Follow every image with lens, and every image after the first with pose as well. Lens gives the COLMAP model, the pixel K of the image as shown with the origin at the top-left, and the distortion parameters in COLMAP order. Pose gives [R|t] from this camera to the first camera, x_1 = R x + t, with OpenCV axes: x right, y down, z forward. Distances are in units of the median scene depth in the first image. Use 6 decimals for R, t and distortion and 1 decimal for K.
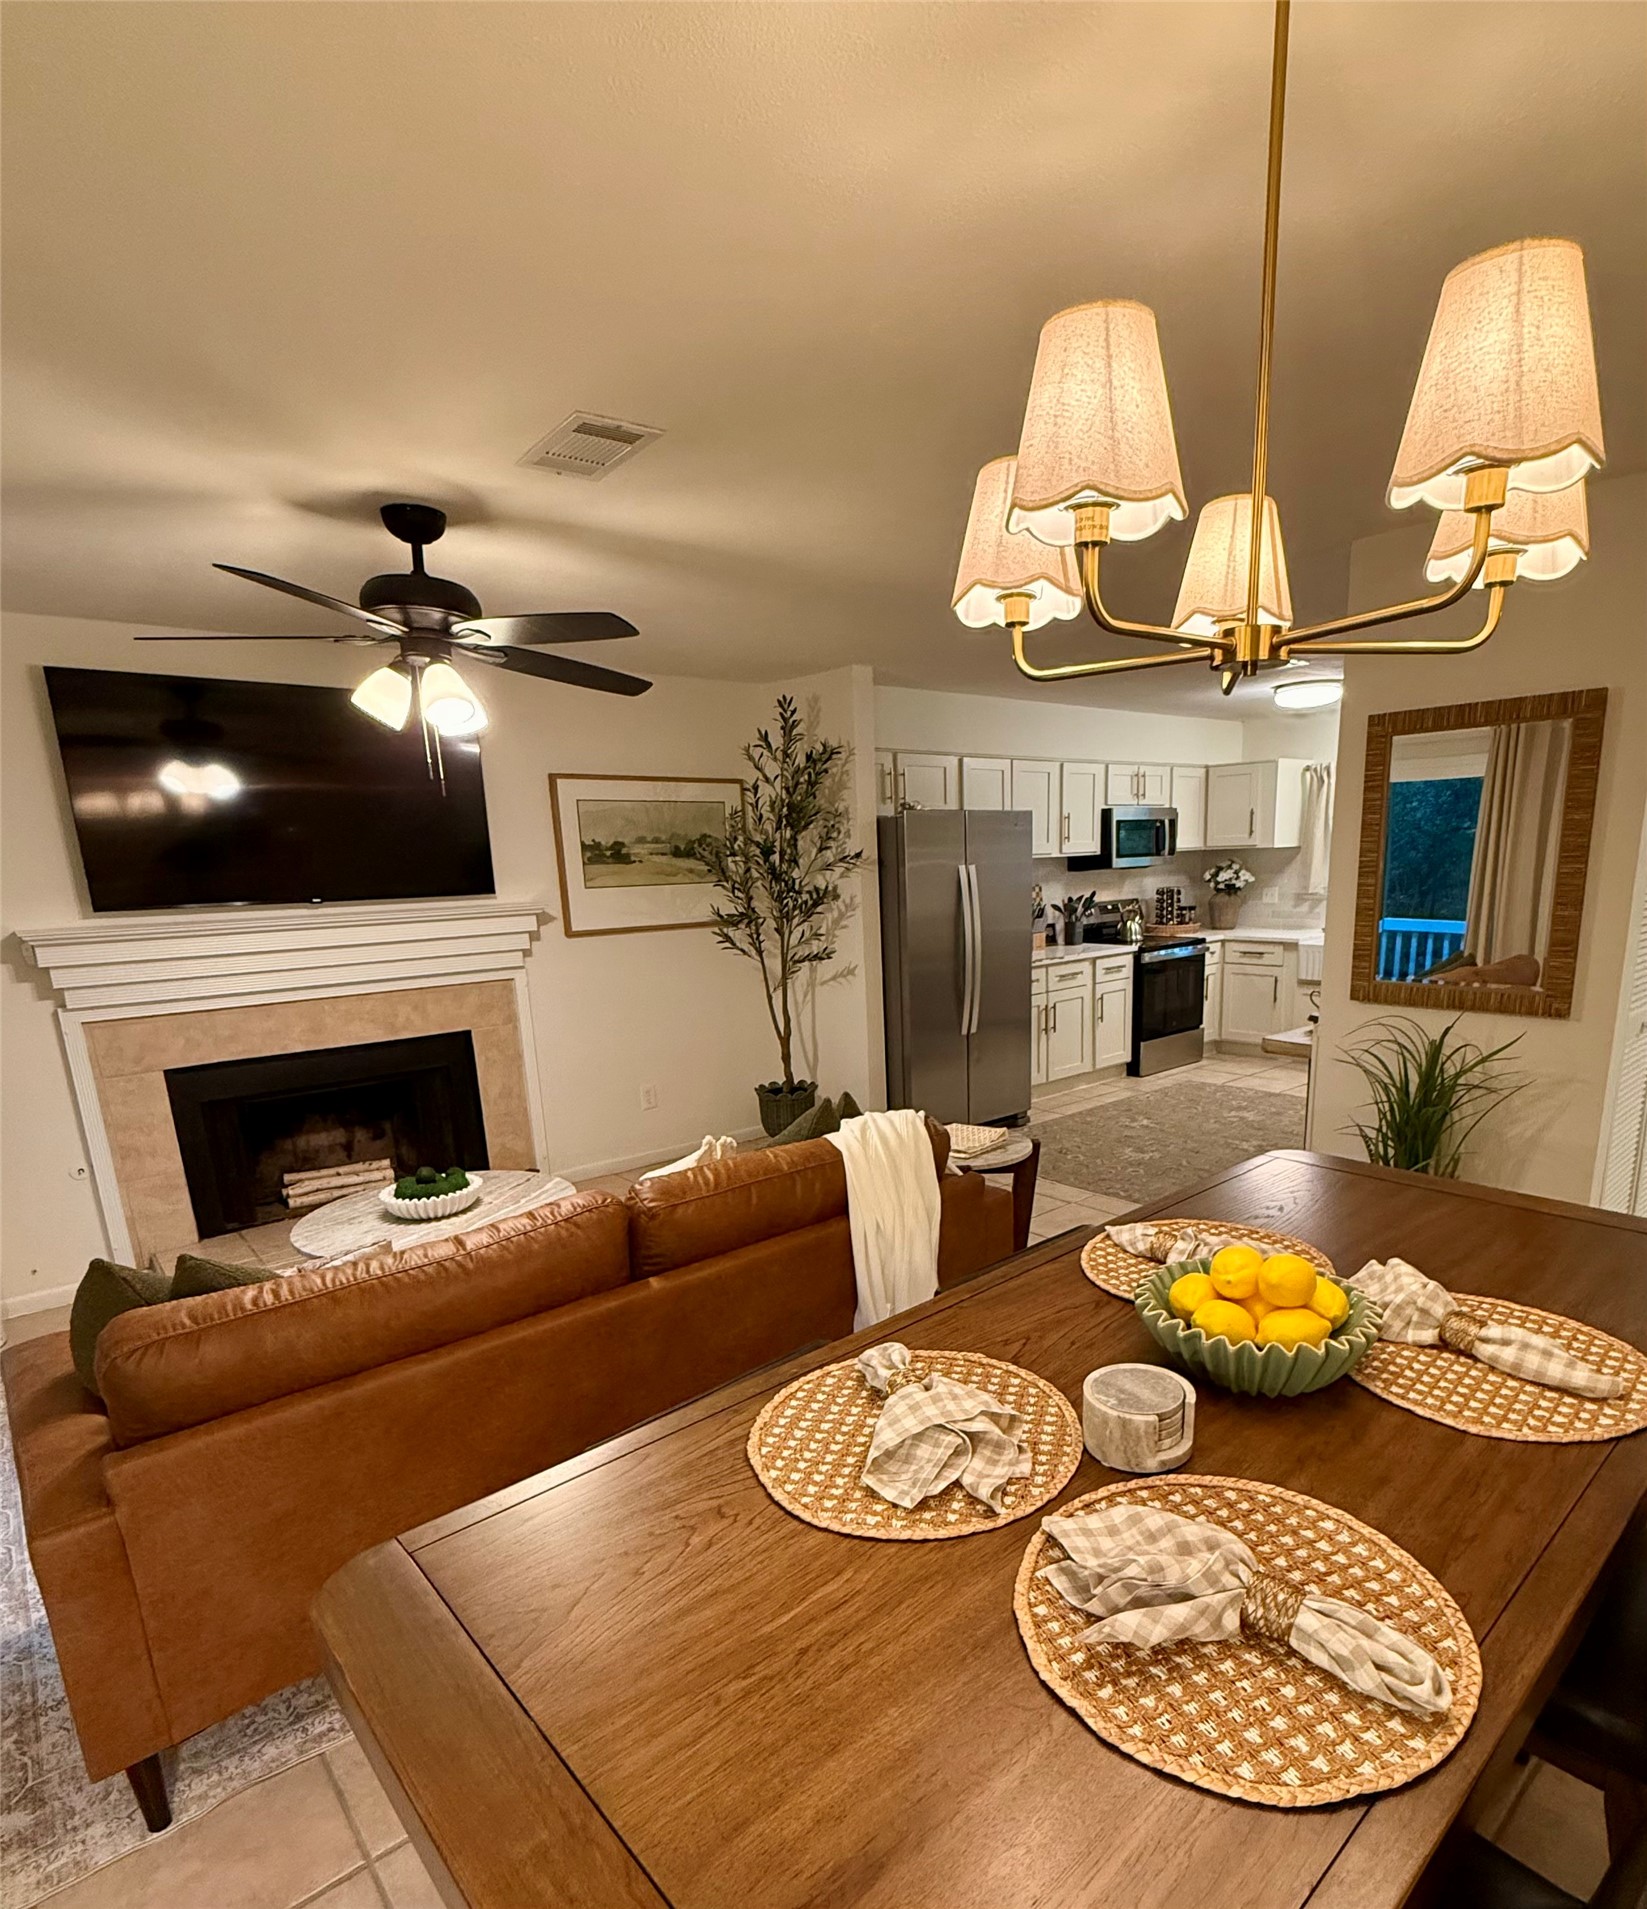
lens RADIAL K [[1028.5, 0, 909.3], [0, 1028.5, 1102.0], [0, 0, 1]] dist [-0.002641, 0.001294]
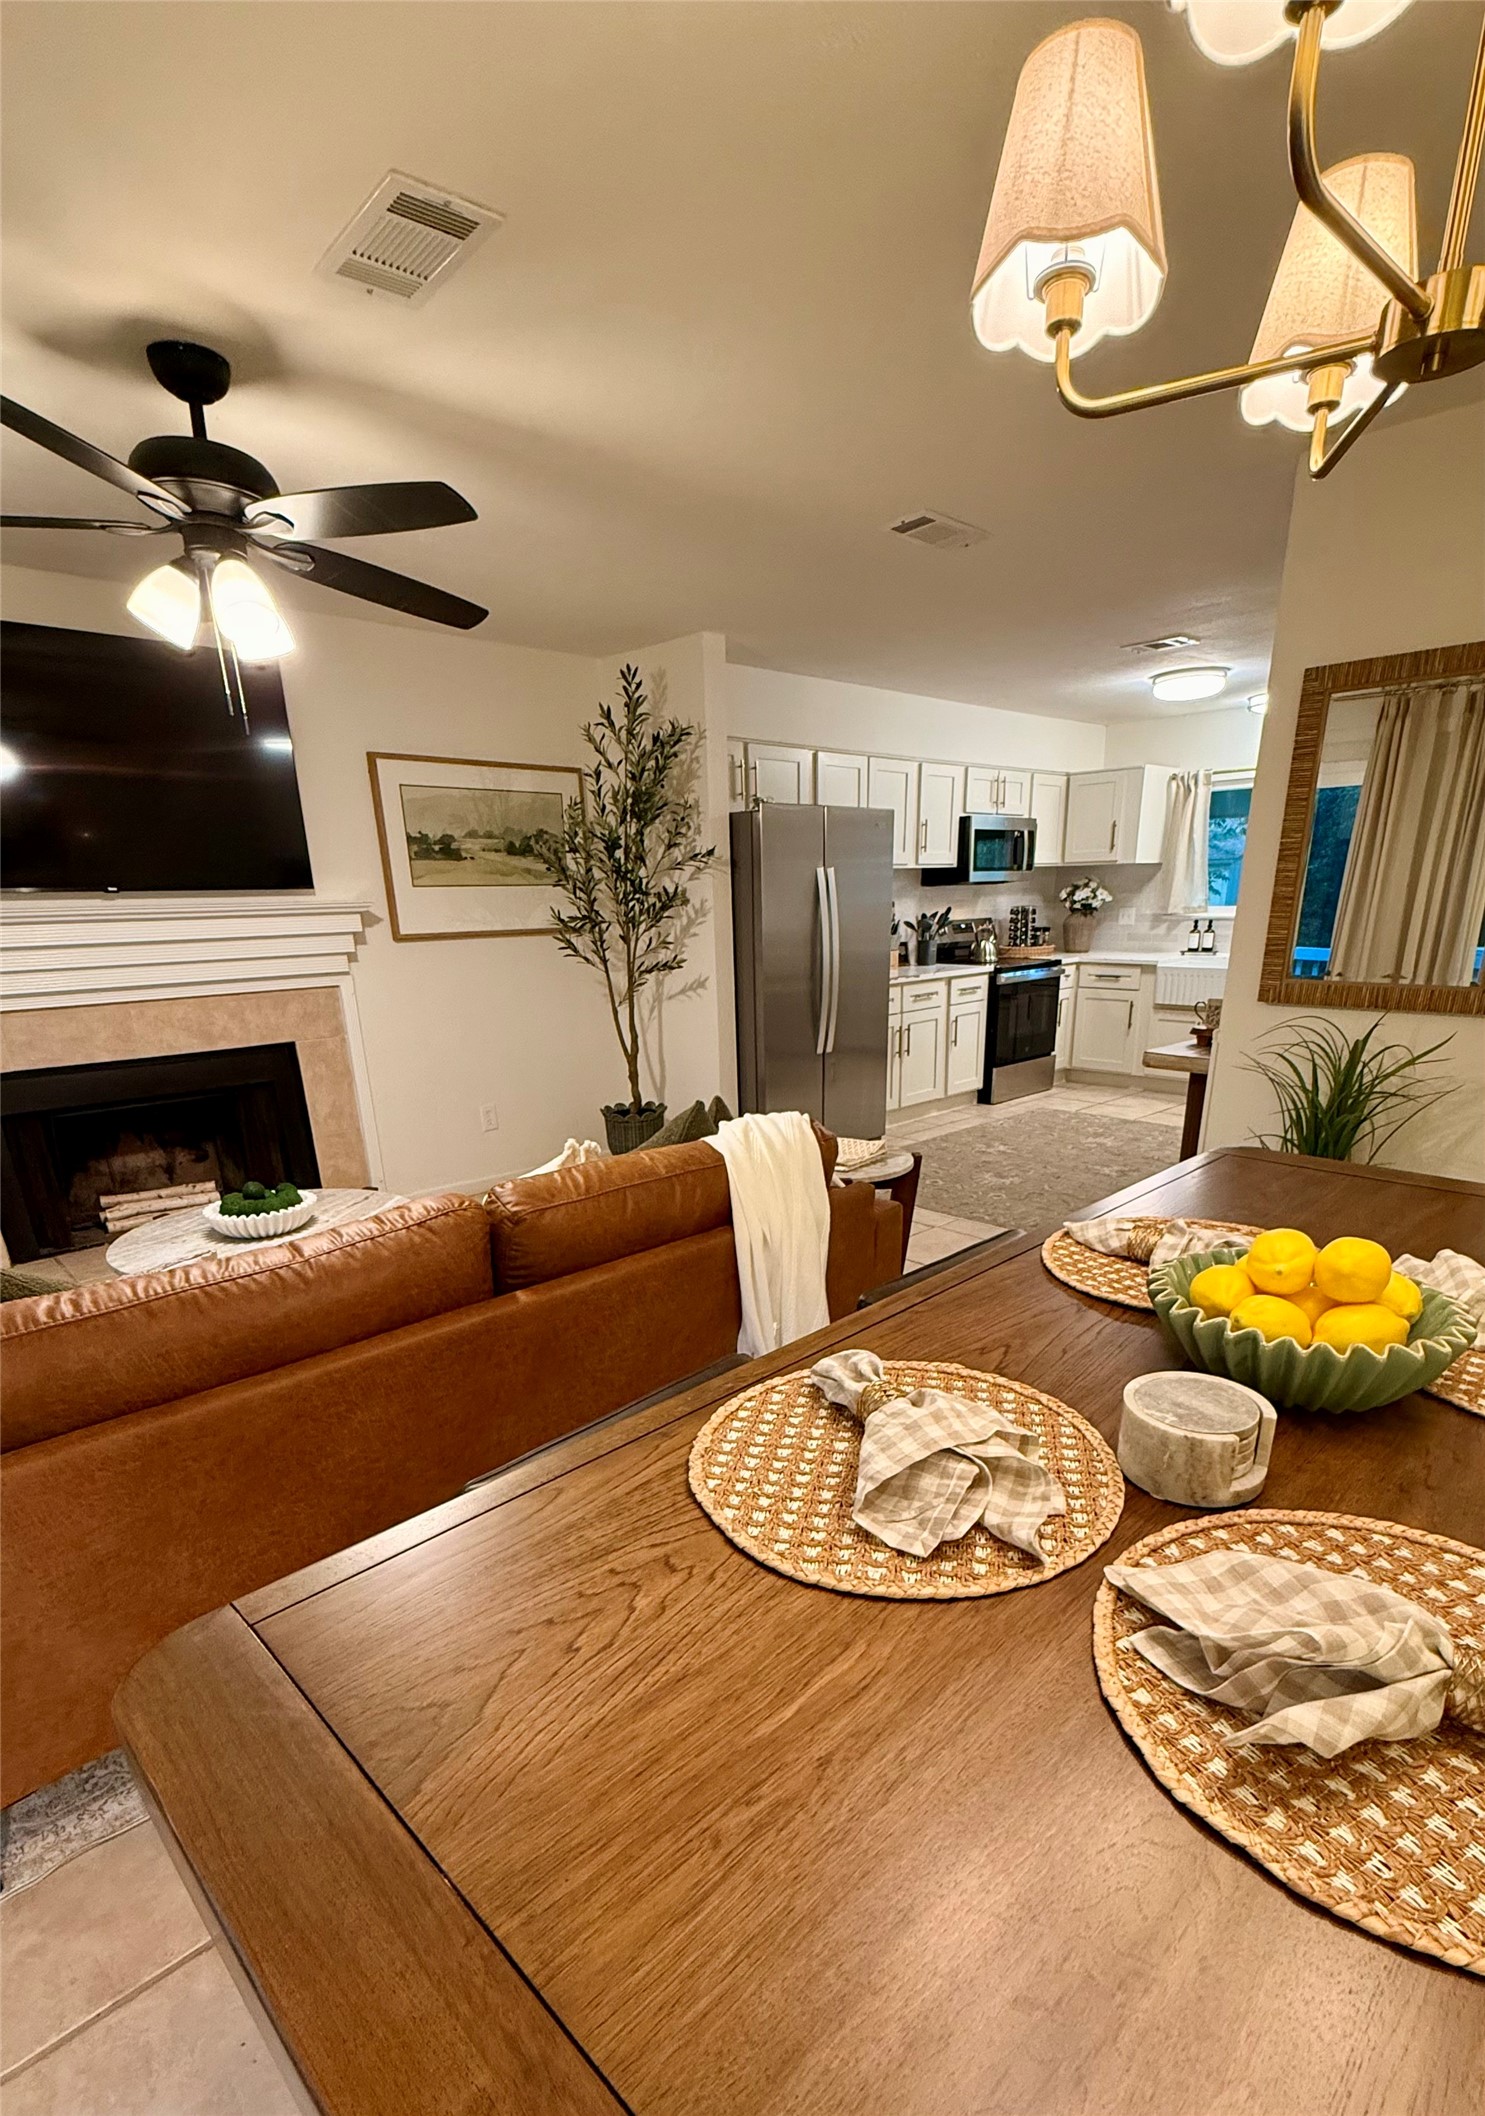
lens RADIAL K [[1004.2, 0, 766.6], [0, 1004.2, 1263.4], [0, 0, 1]] dist [-0.000578, -0.000290]
pose [[0.999526, -0.001789, 0.030732, -0.049249], [-0.001861, 0.992973, 0.118327, 0.034417], [-0.030727, -0.118328, 0.992499, 0.108274]]
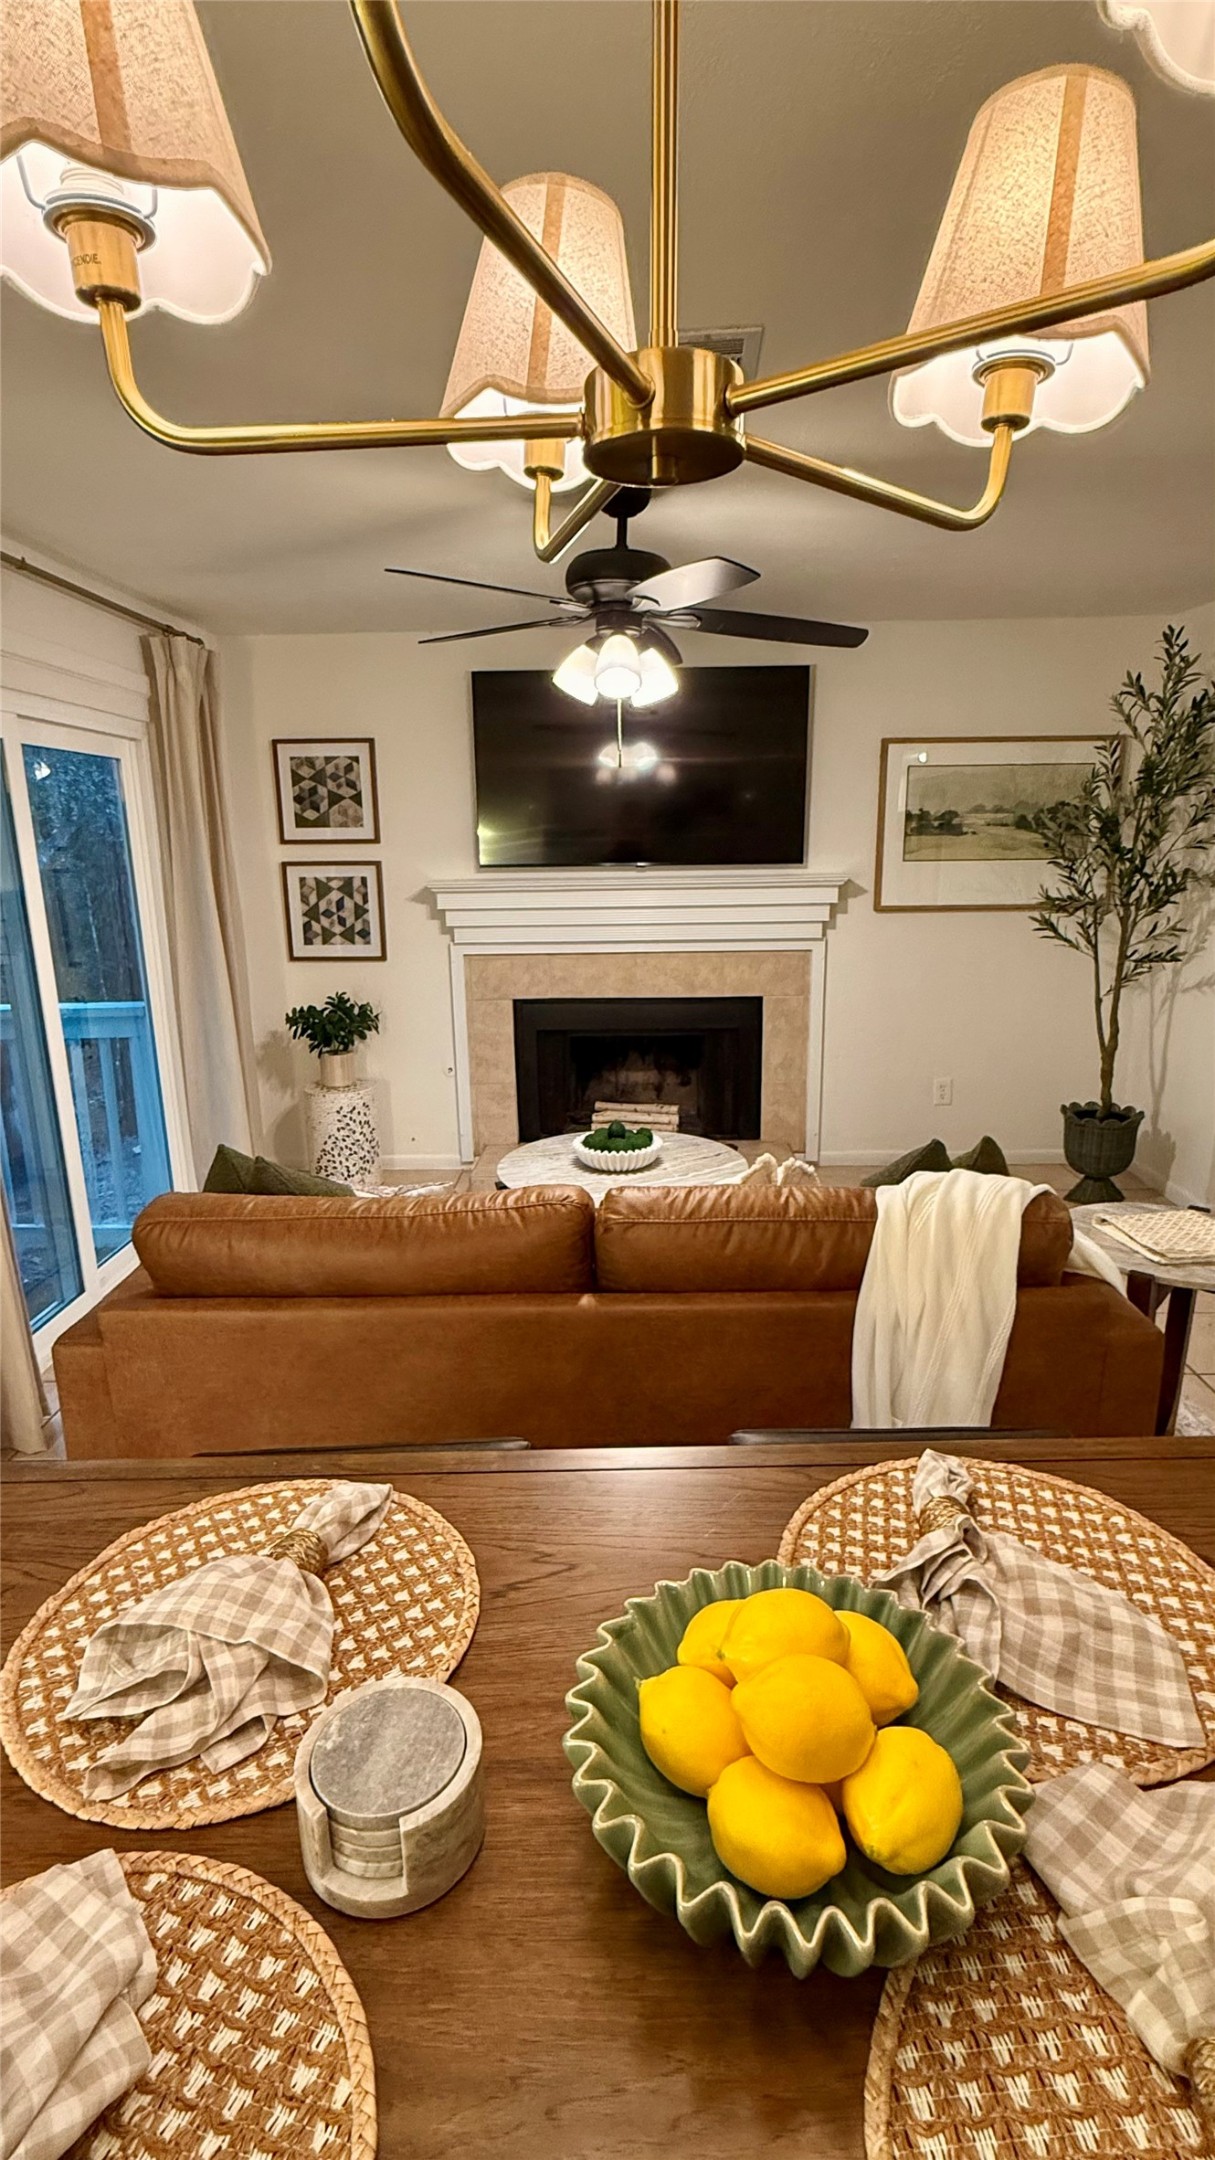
lens RADIAL K [[1027.4, 0, 611.5], [0, 1027.4, 1081.3], [0, 0, 1]] dist [-0.004033, -0.000006]
pose [[0.730828, 0.174264, -0.659941, 0.251713], [-0.166608, 0.983158, 0.075108, -0.065461], [0.661915, 0.055061, 0.747554, 0.244262]]
